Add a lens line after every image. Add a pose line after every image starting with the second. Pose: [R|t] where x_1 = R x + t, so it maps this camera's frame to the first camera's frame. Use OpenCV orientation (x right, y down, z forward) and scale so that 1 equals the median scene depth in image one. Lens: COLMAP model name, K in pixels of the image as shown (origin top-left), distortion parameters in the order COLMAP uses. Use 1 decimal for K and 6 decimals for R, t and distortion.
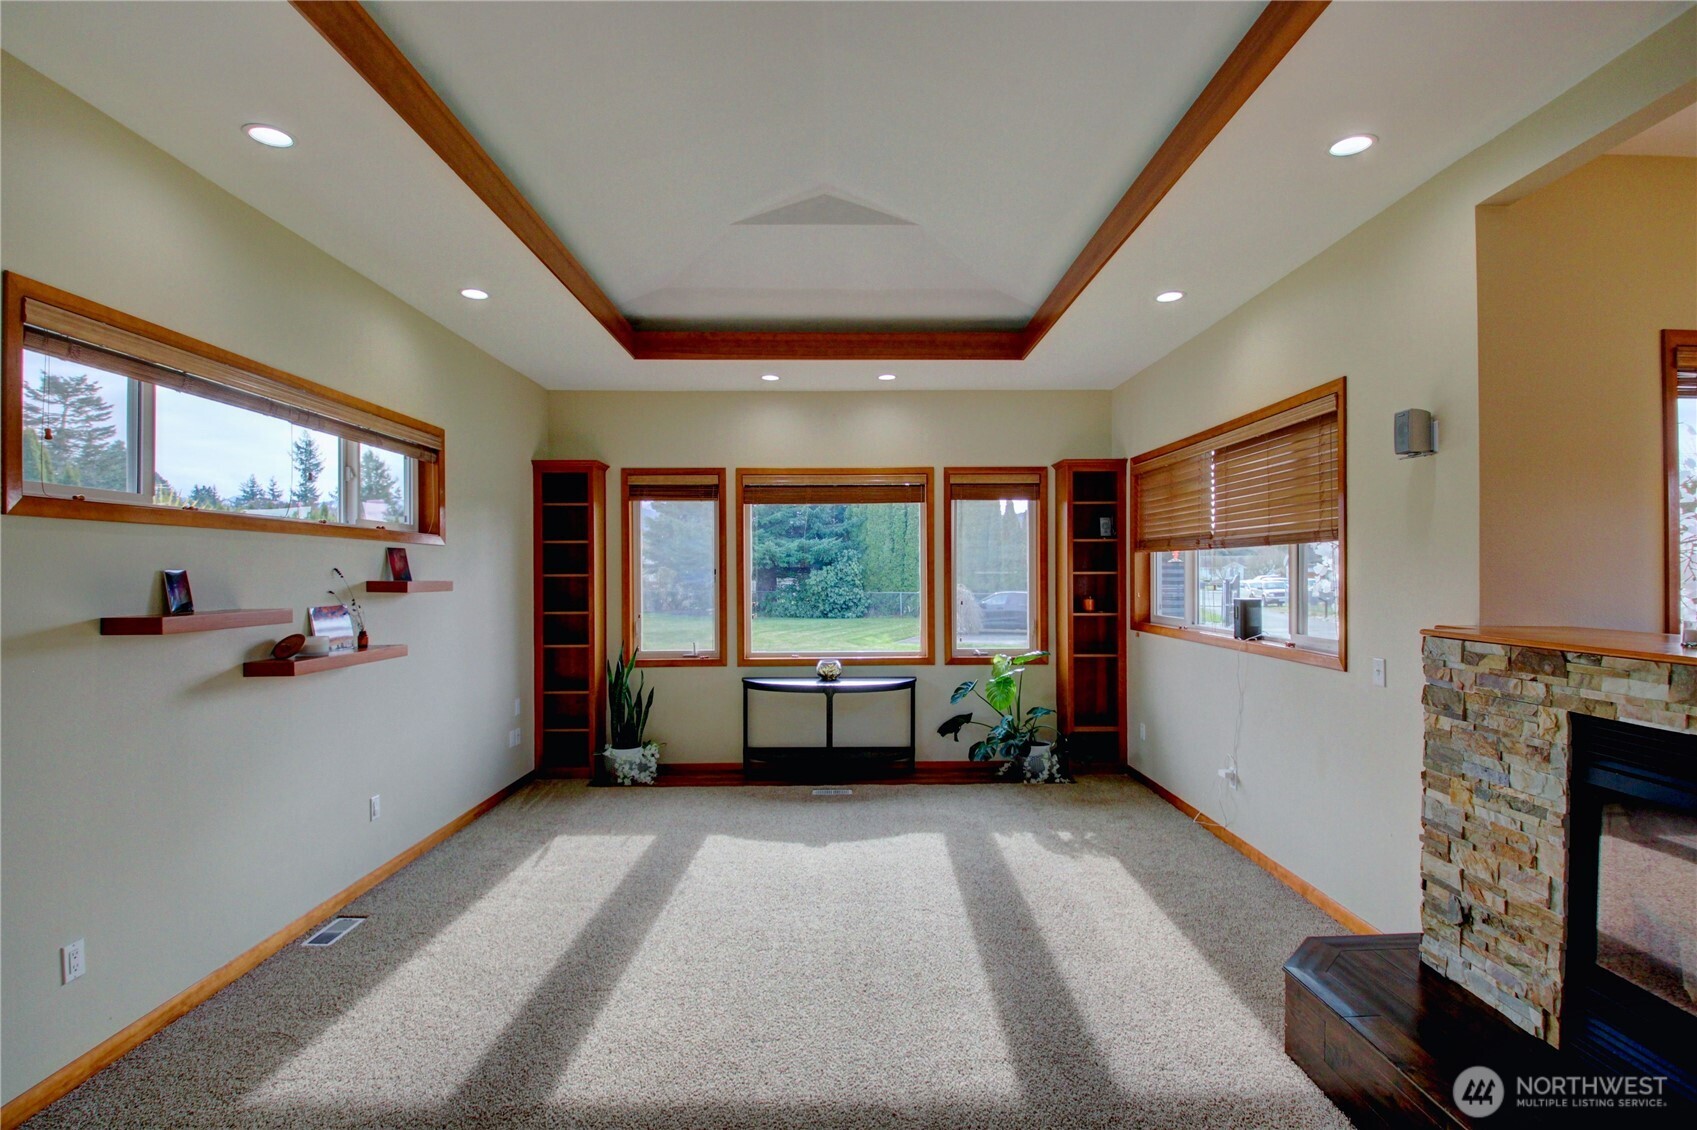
lens RADIAL K [[786.9, 0, 846.6], [0, 786.9, 577.1], [0, 0, 1]] dist [0.006645, -0.013926]
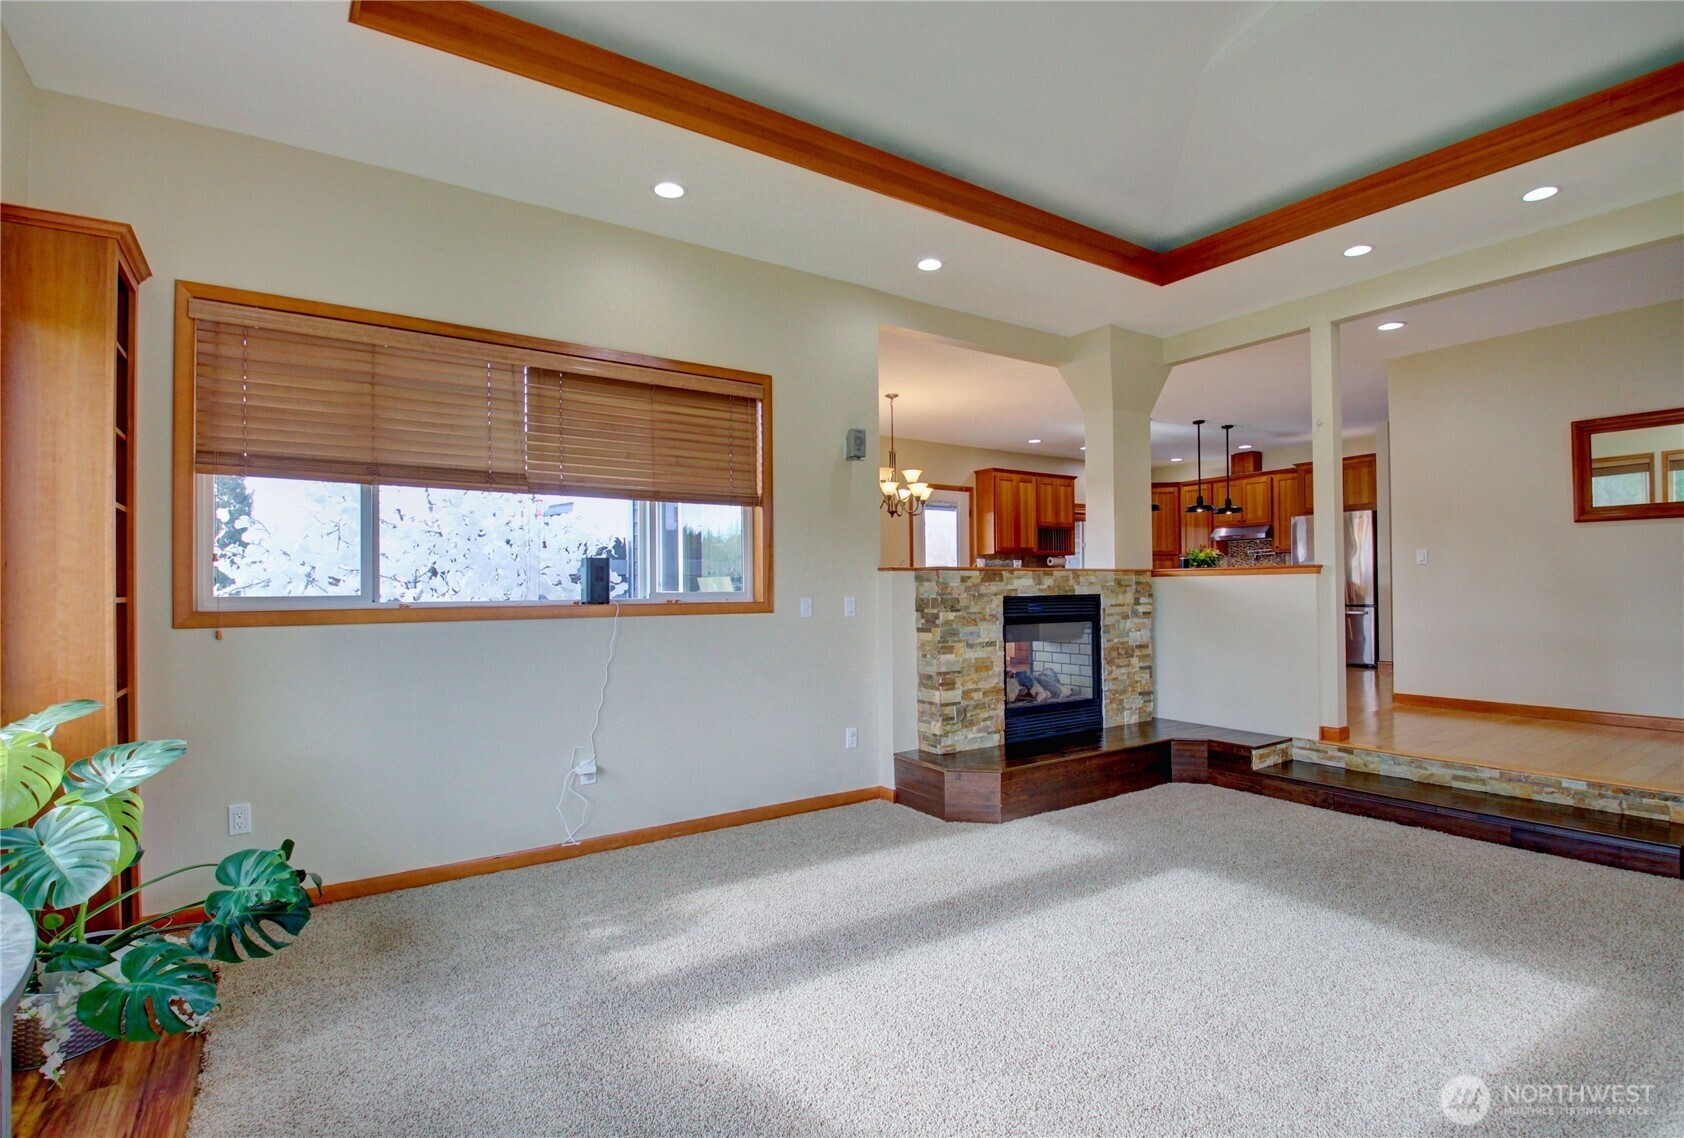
lens RADIAL K [[785.6, 0, 838.7], [0, 785.6, 573.2], [0, 0, 1]] dist [-0.000807, -0.000100]
pose [[-0.546201, 0.019836, 0.837419, -0.654046], [0.010902, 0.999803, -0.016572, 0.113297], [-0.837583, 0.000078, -0.546310, 2.253525]]
